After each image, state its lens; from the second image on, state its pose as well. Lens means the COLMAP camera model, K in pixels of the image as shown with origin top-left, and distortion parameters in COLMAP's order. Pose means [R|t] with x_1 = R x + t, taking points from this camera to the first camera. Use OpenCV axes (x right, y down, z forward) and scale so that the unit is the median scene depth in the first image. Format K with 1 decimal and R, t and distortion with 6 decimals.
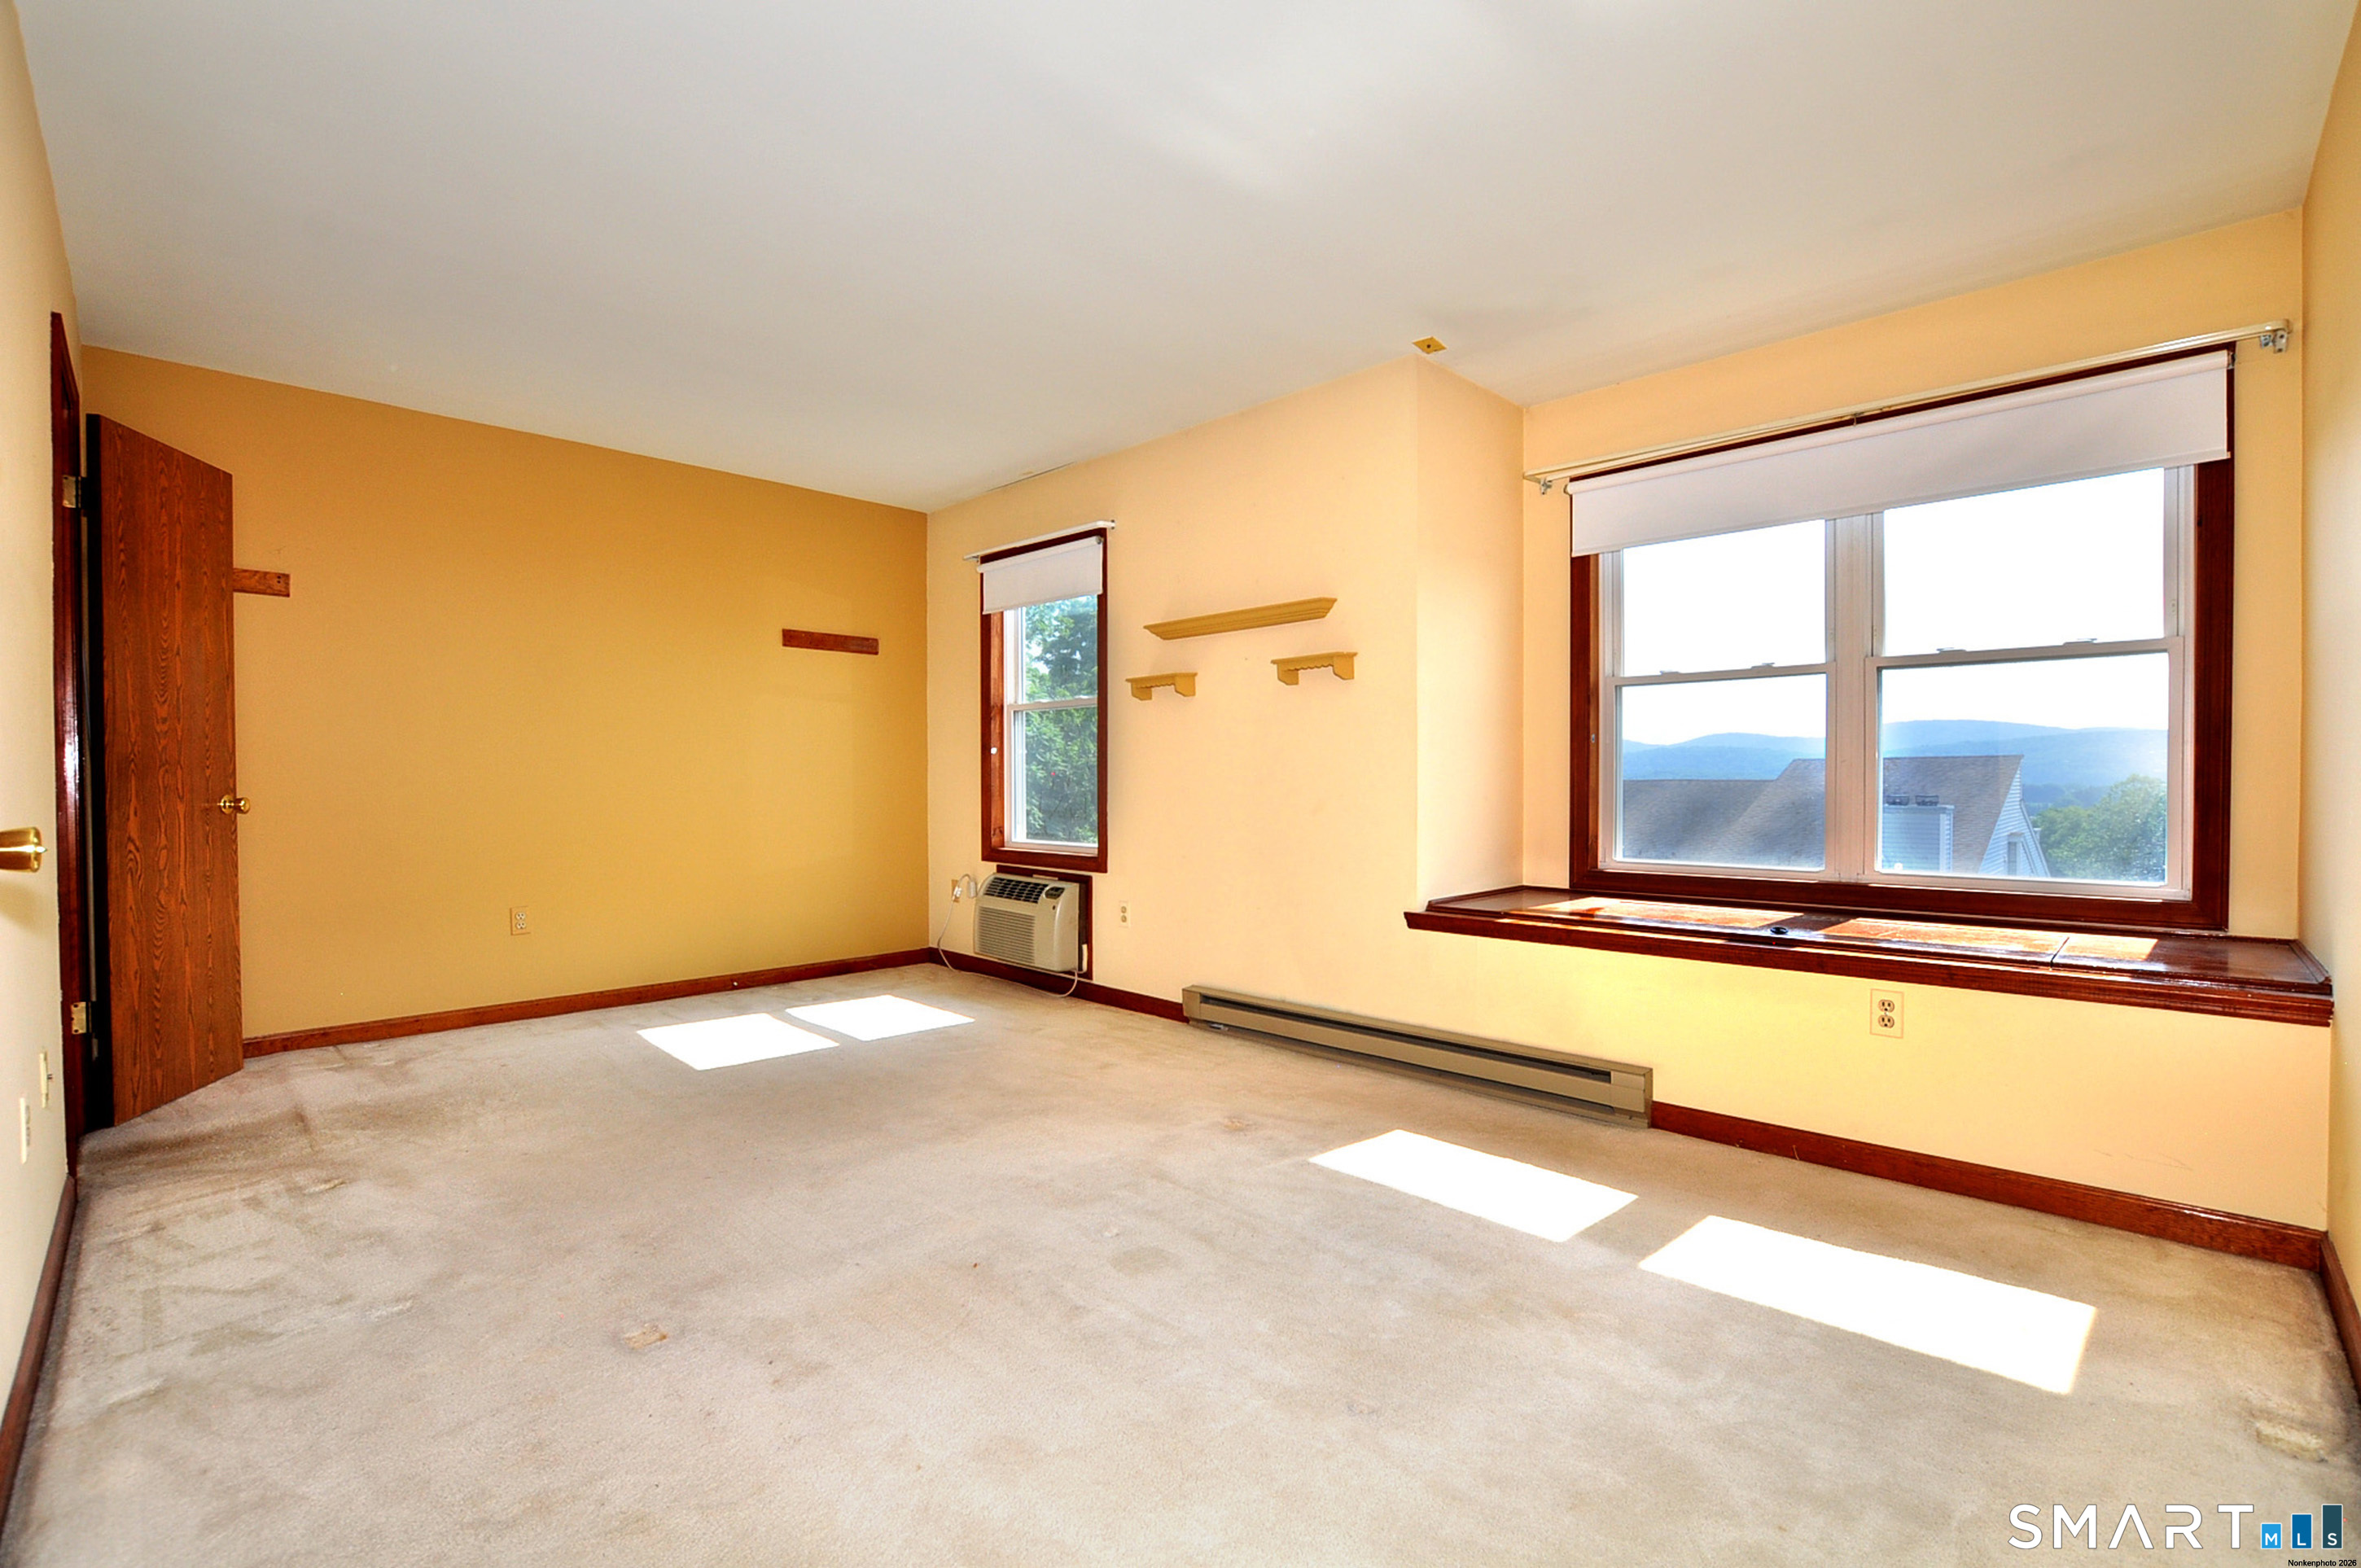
lens RADIAL K [[1066.1, 0, 1170.9], [0, 1066.1, 800.9], [0, 0, 1]] dist [-0.027329, 0.002153]
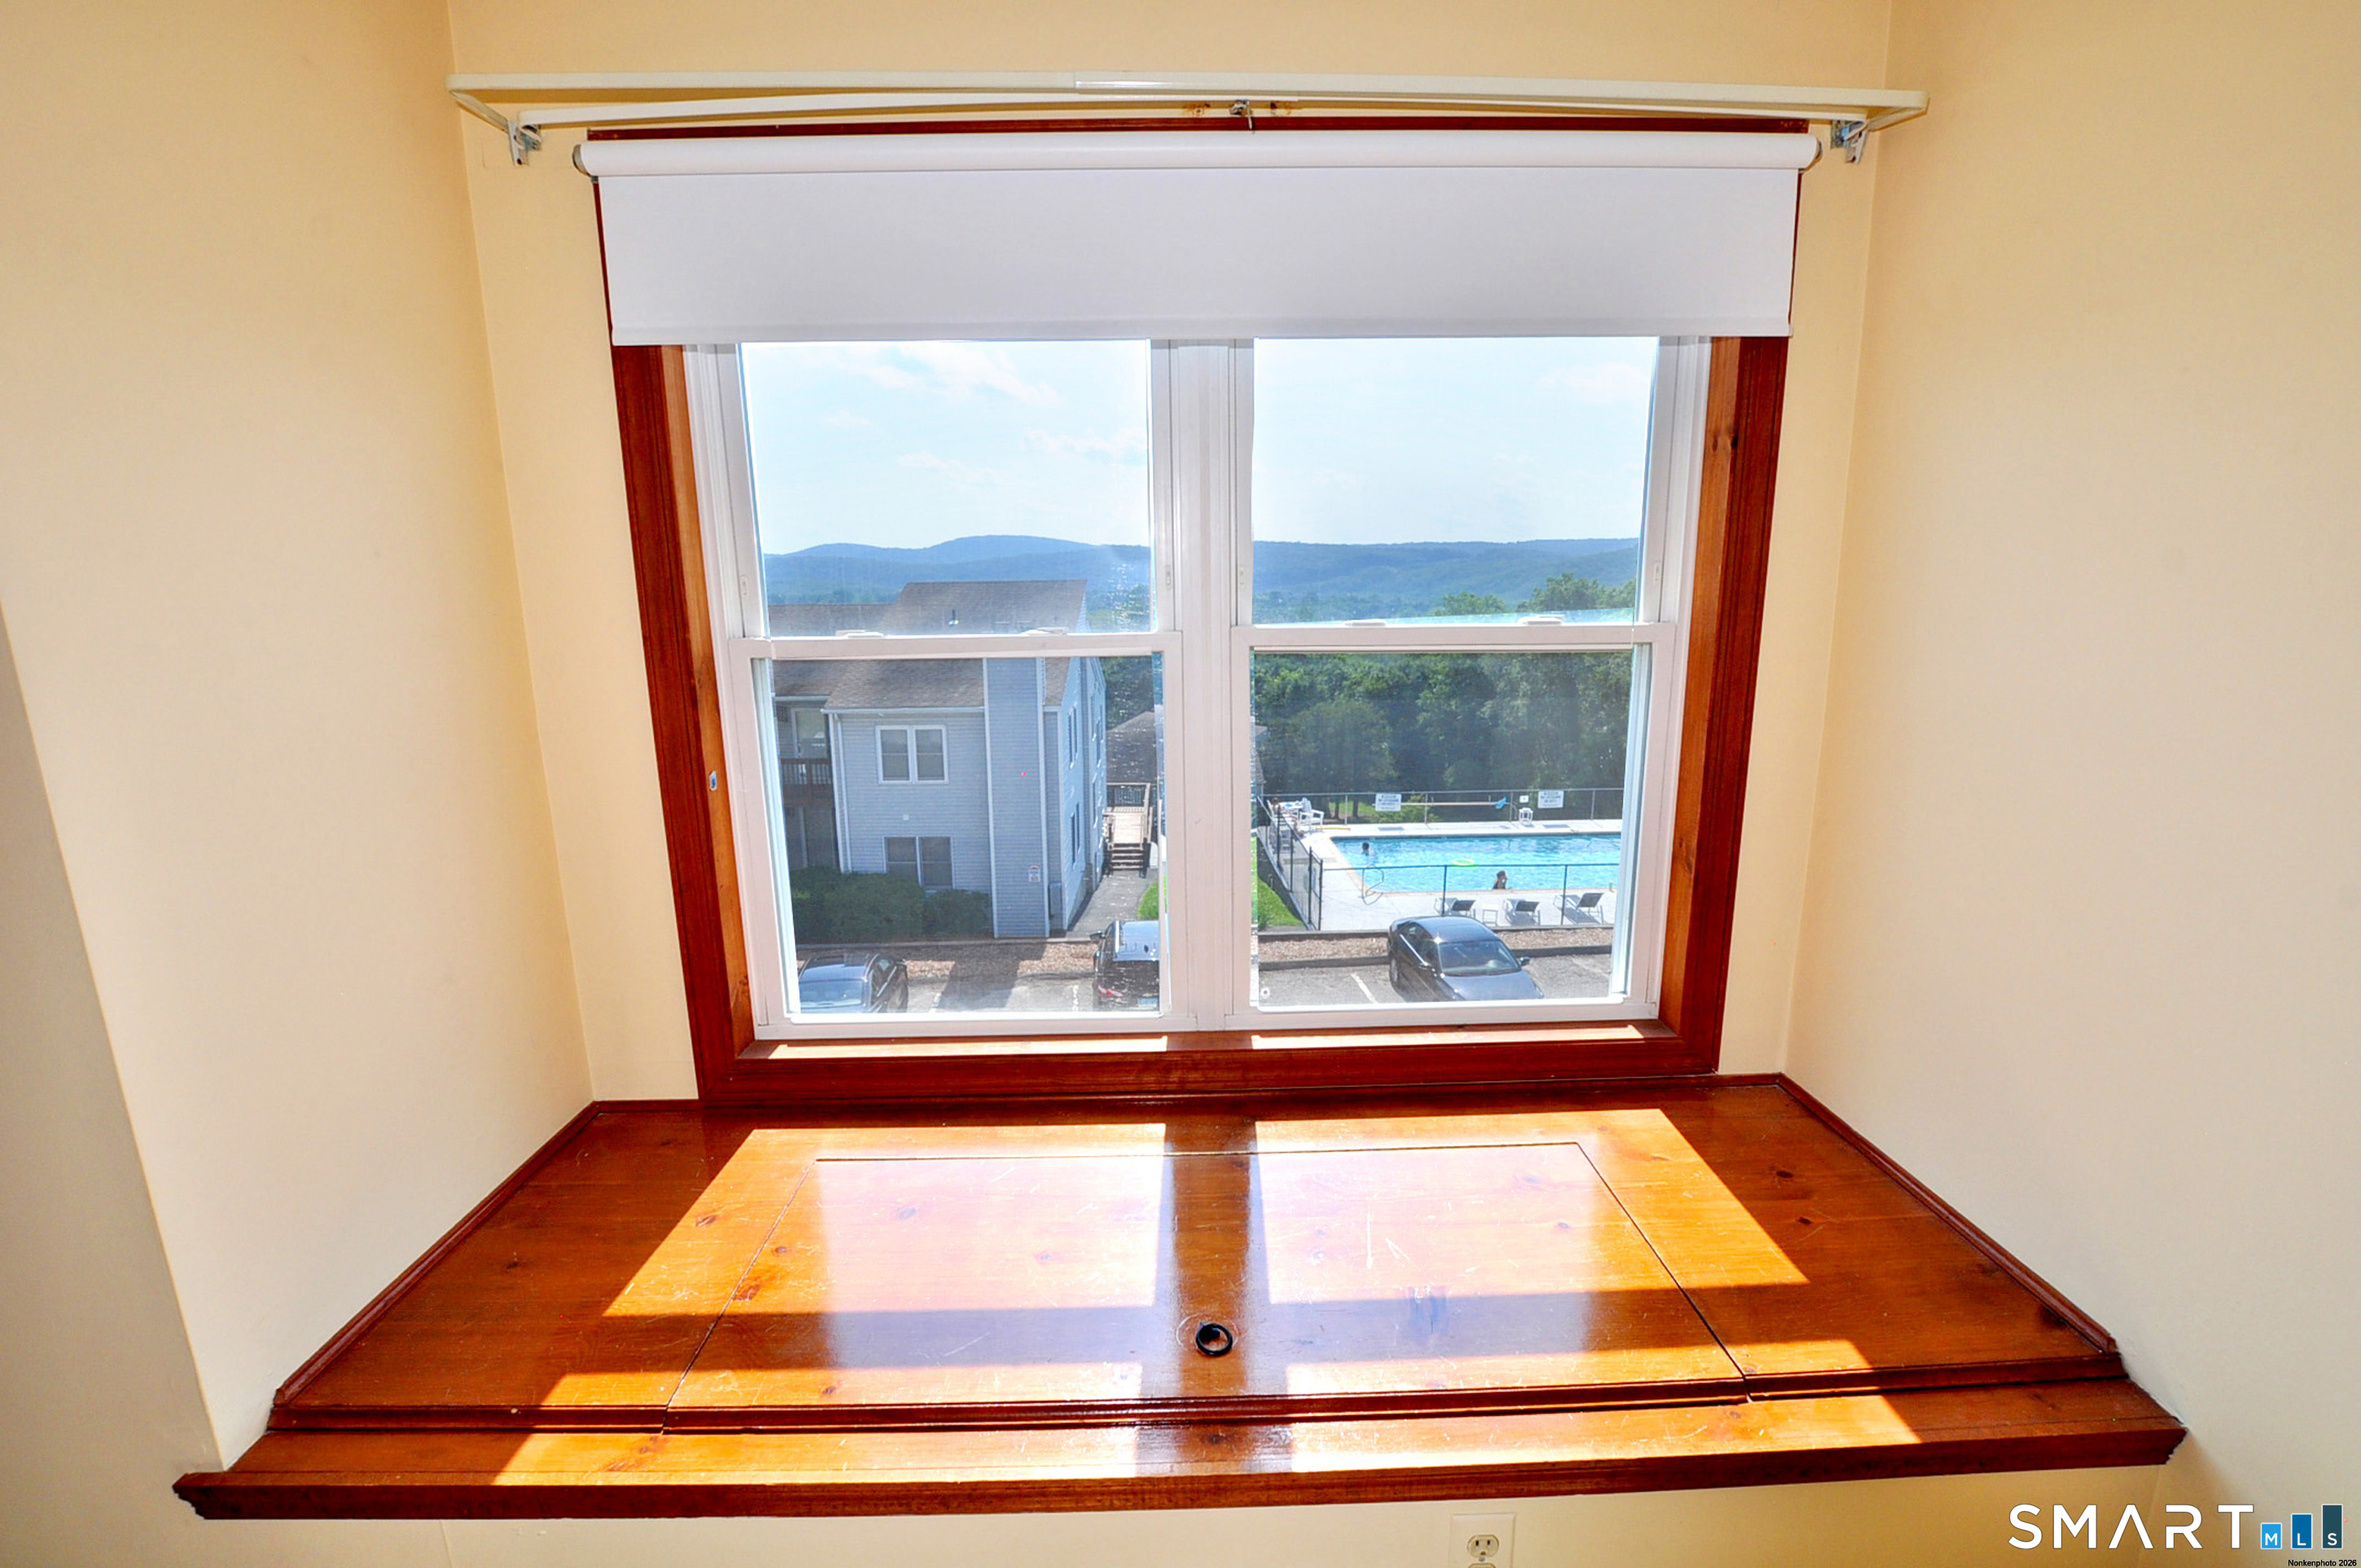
lens RADIAL K [[1066.1, 0, 1200.6], [0, 1066.1, 781.9], [0, 0, 1]] dist [-0.027329, 0.002153]
pose [[0.691404, -0.145832, 0.707597, 0.272181], [0.023638, 0.983458, 0.179588, -0.161611], [-0.722081, -0.107442, 0.683414, 0.664076]]
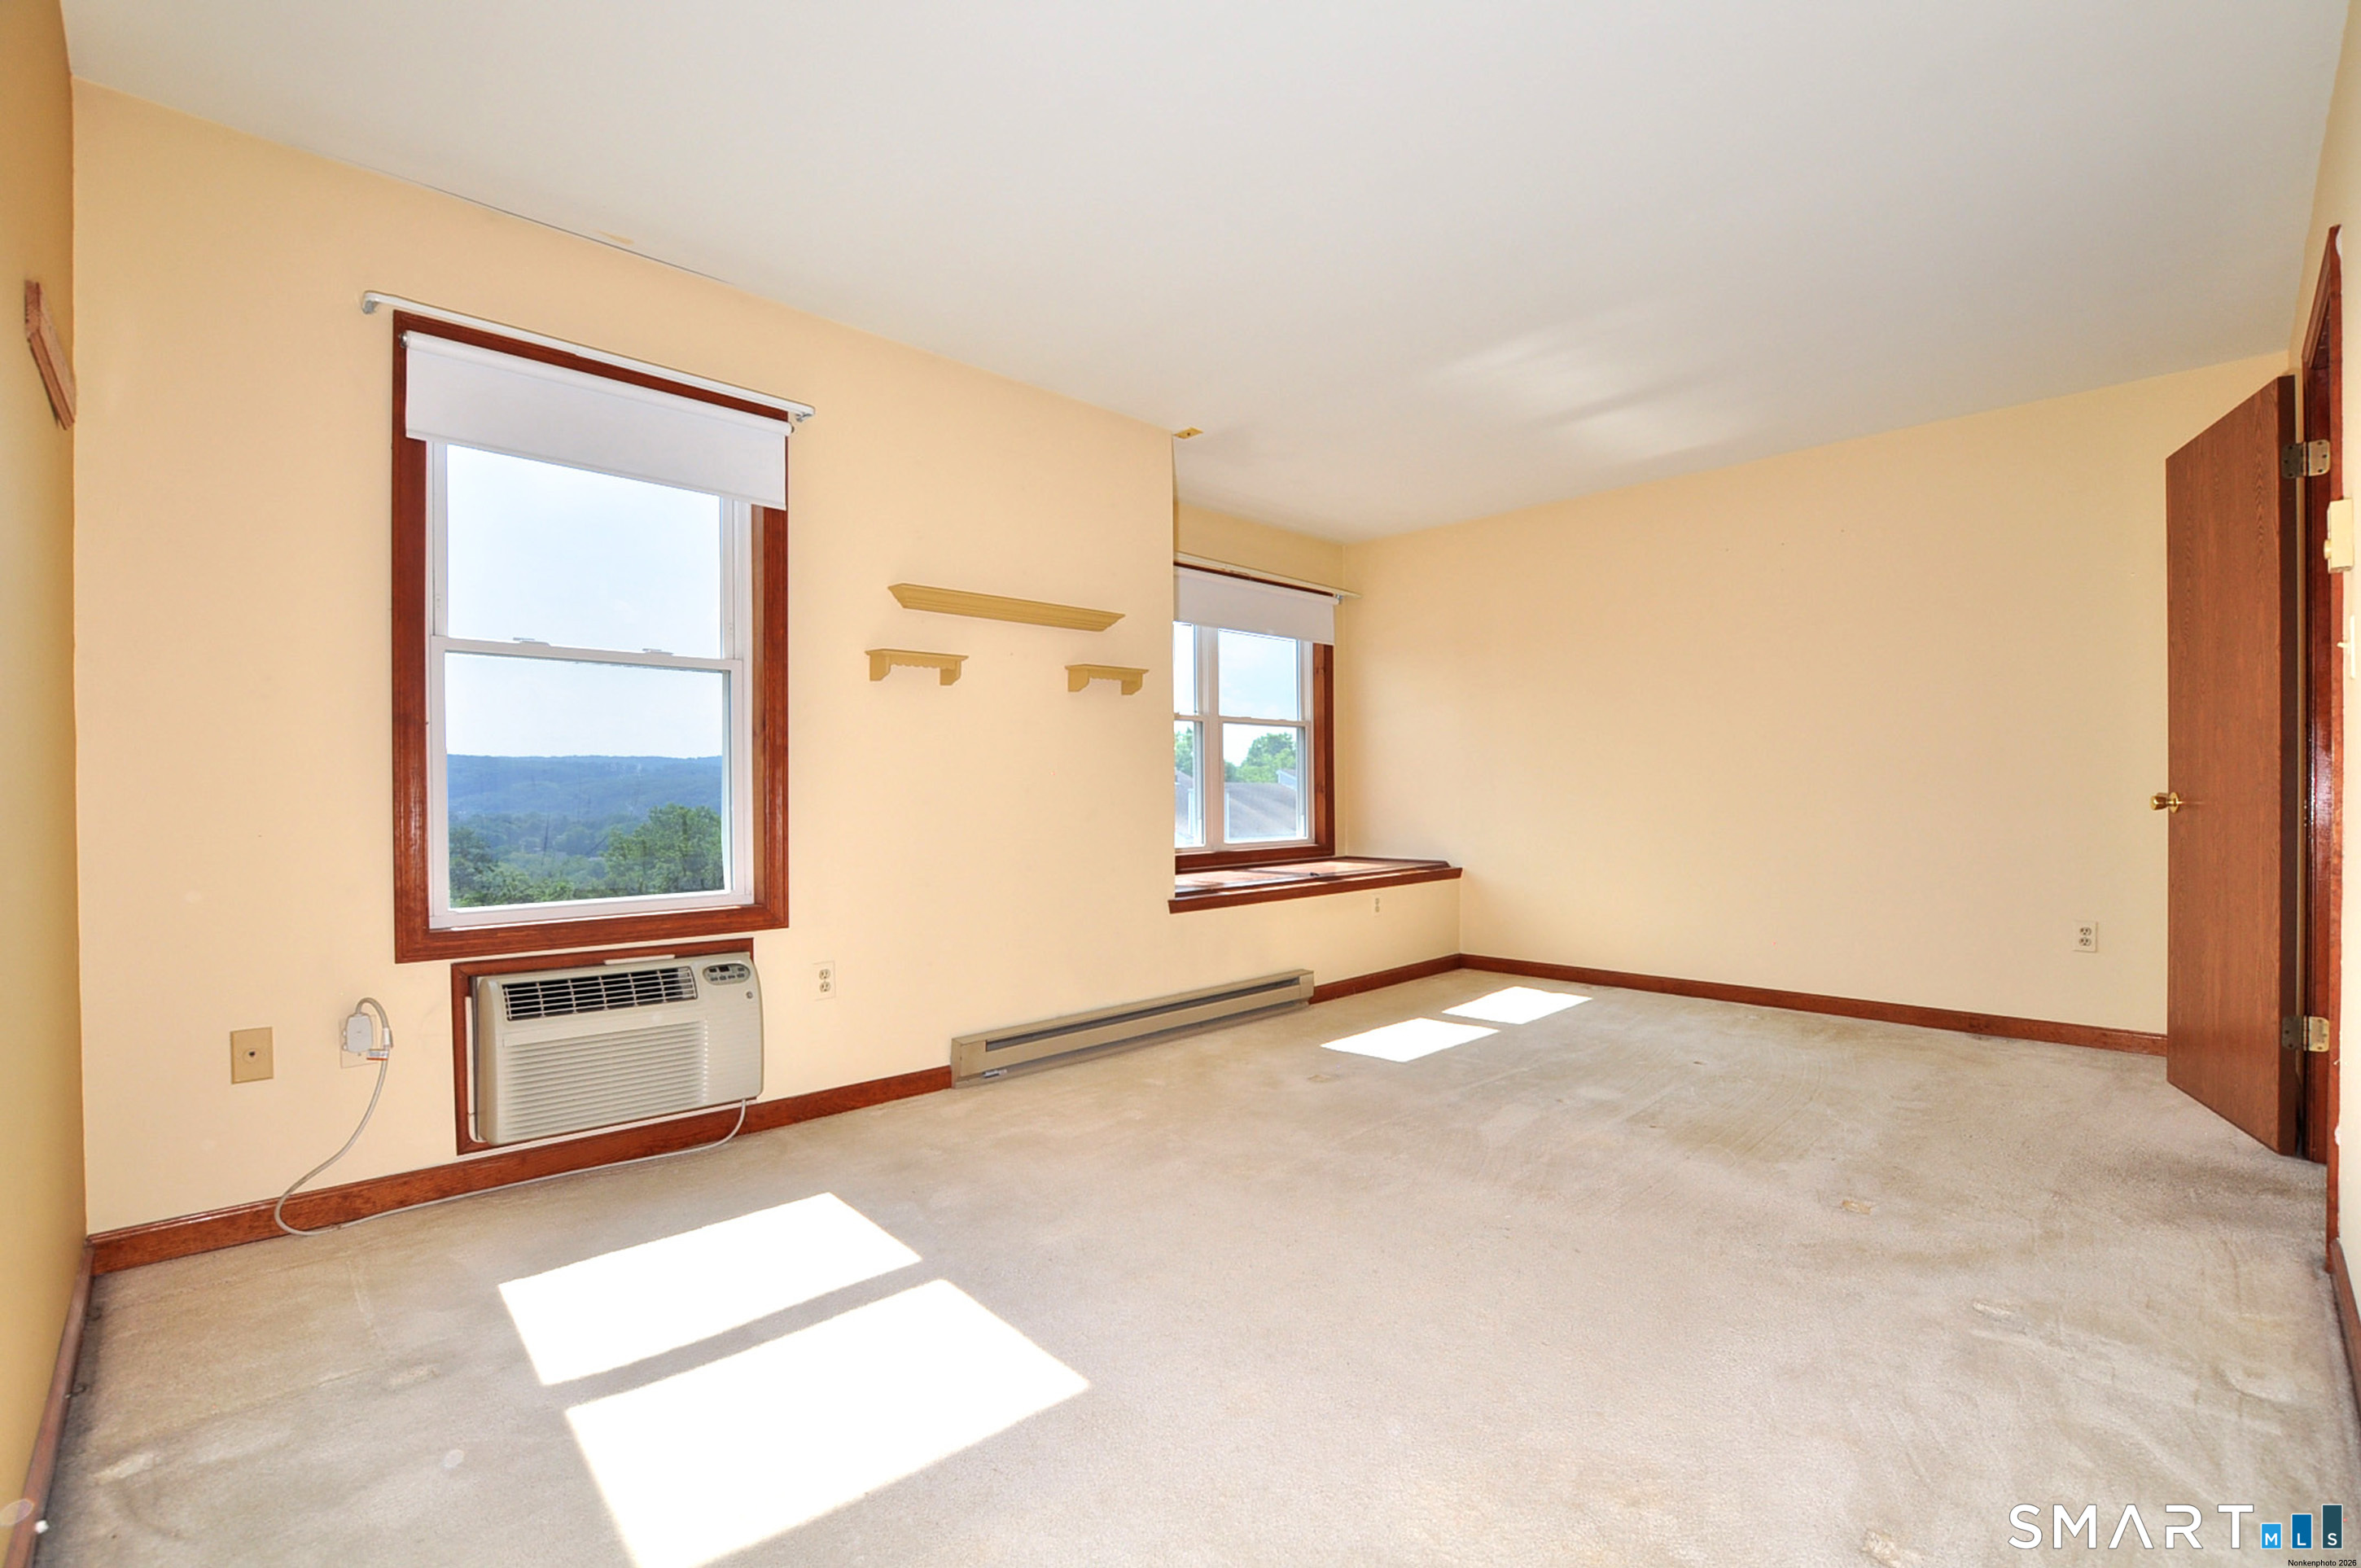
lens RADIAL K [[1066.1, 0, 1172.6], [0, 1066.1, 787.6], [0, 0, 1]] dist [-0.027329, 0.002153]
pose [[0.001167, 0.003375, 0.999994, -1.061192], [0.024256, 0.999700, -0.003403, -0.016940], [-0.999705, 0.024260, 0.001085, 1.104572]]
